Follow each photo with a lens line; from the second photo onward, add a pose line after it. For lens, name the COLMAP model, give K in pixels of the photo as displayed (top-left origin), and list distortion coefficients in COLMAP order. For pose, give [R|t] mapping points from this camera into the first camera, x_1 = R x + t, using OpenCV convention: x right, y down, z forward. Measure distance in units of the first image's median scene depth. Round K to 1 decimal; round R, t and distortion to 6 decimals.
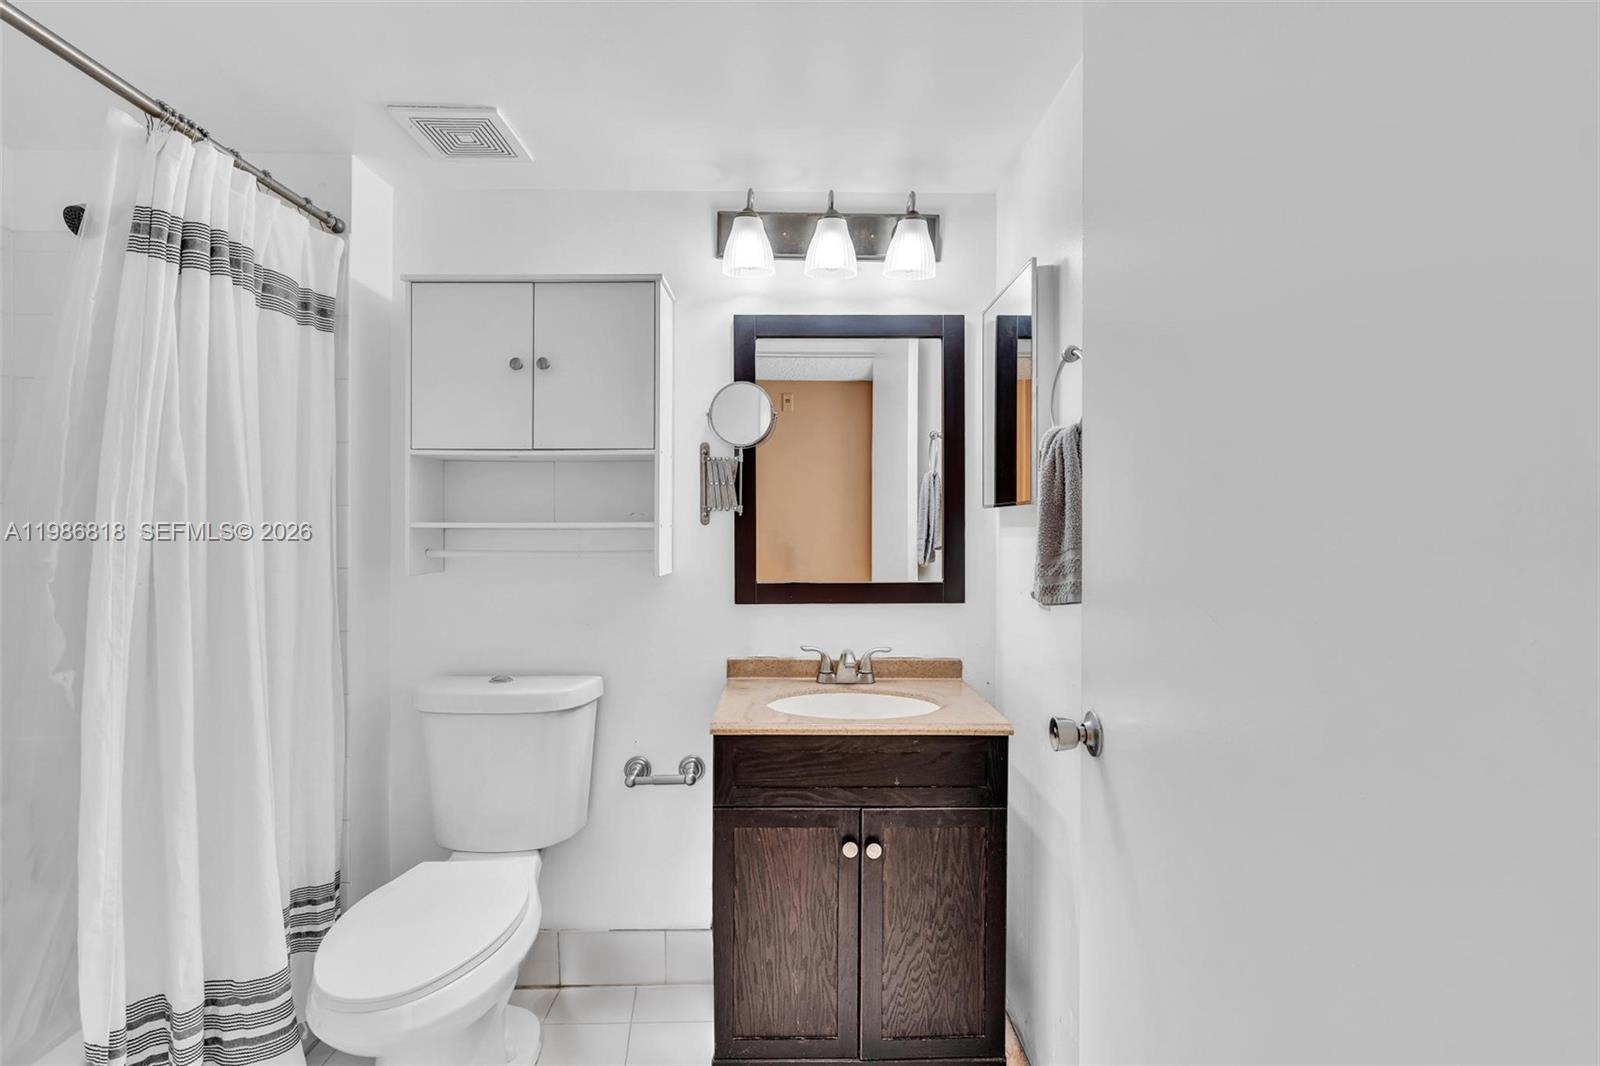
lens RADIAL K [[722.5, 0, 793.2], [0, 722.5, 530.8], [0, 0, 1]] dist [-0.009170, 0.003764]
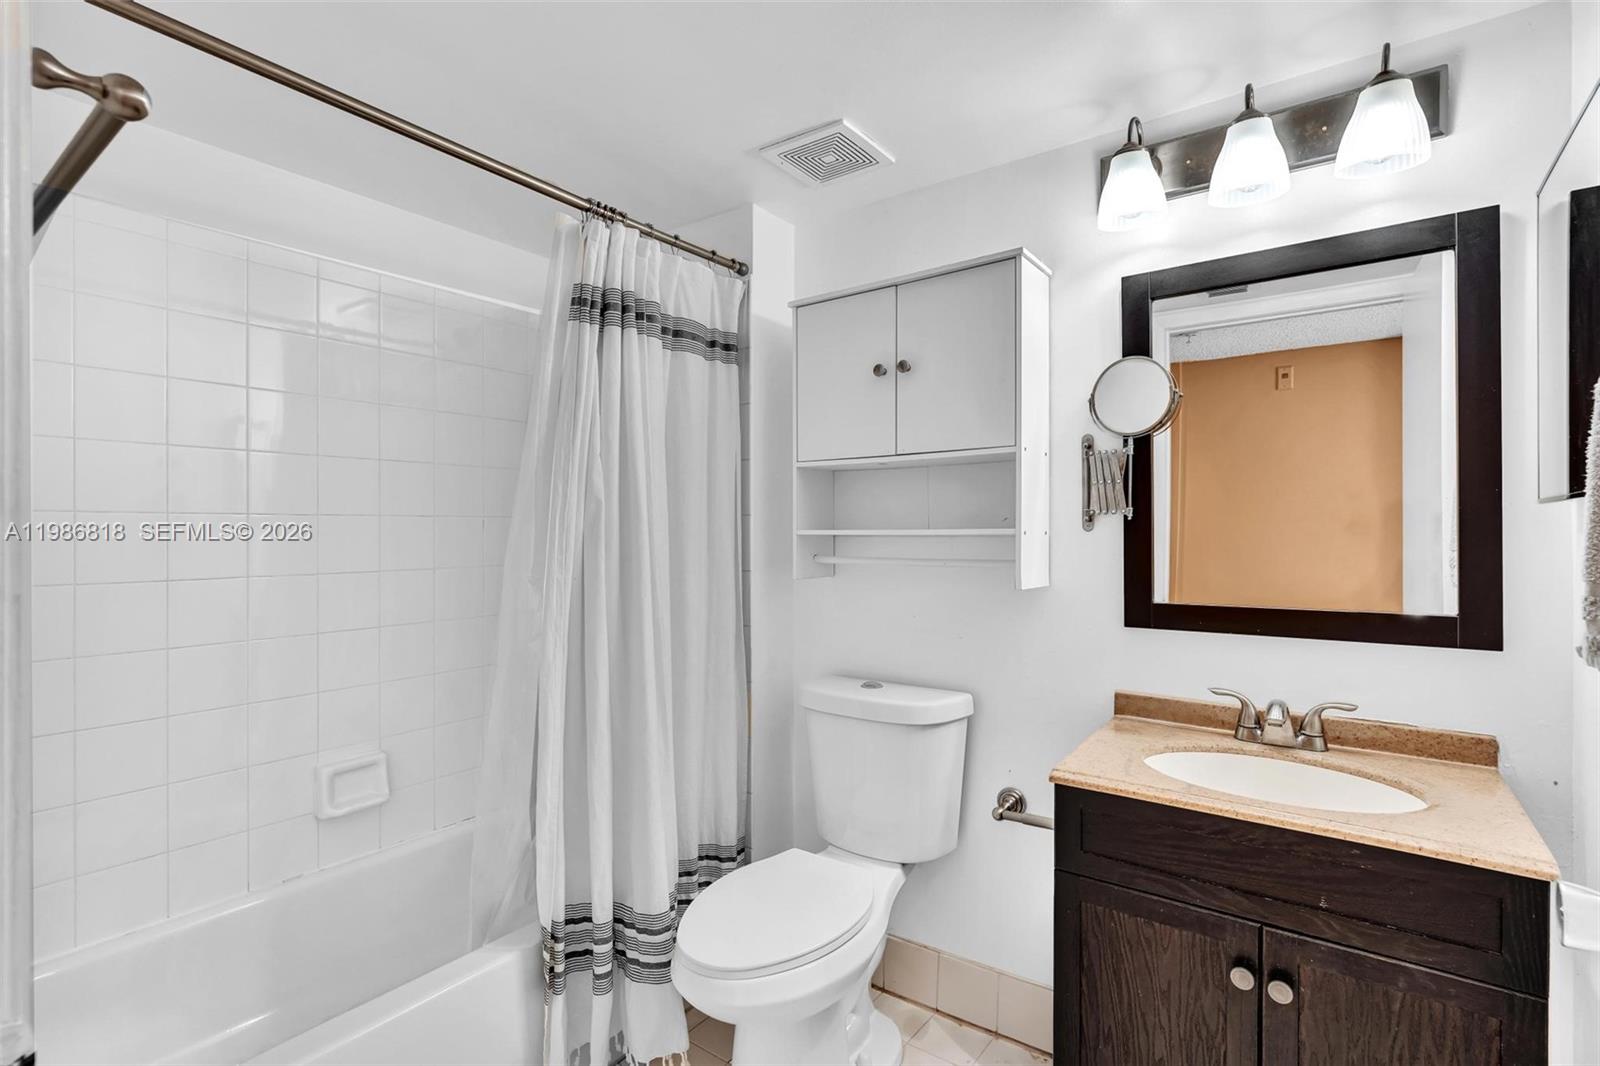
lens RADIAL K [[735.9, 0, 777.5], [0, 735.9, 536.0], [0, 0, 1]] dist [-0.008541, 0.003149]
pose [[0.811998, 0.000382, -0.583660, 0.096587], [-0.001752, 0.999997, -0.001783, -0.000462], [0.583658, 0.002470, 0.811996, 0.095192]]
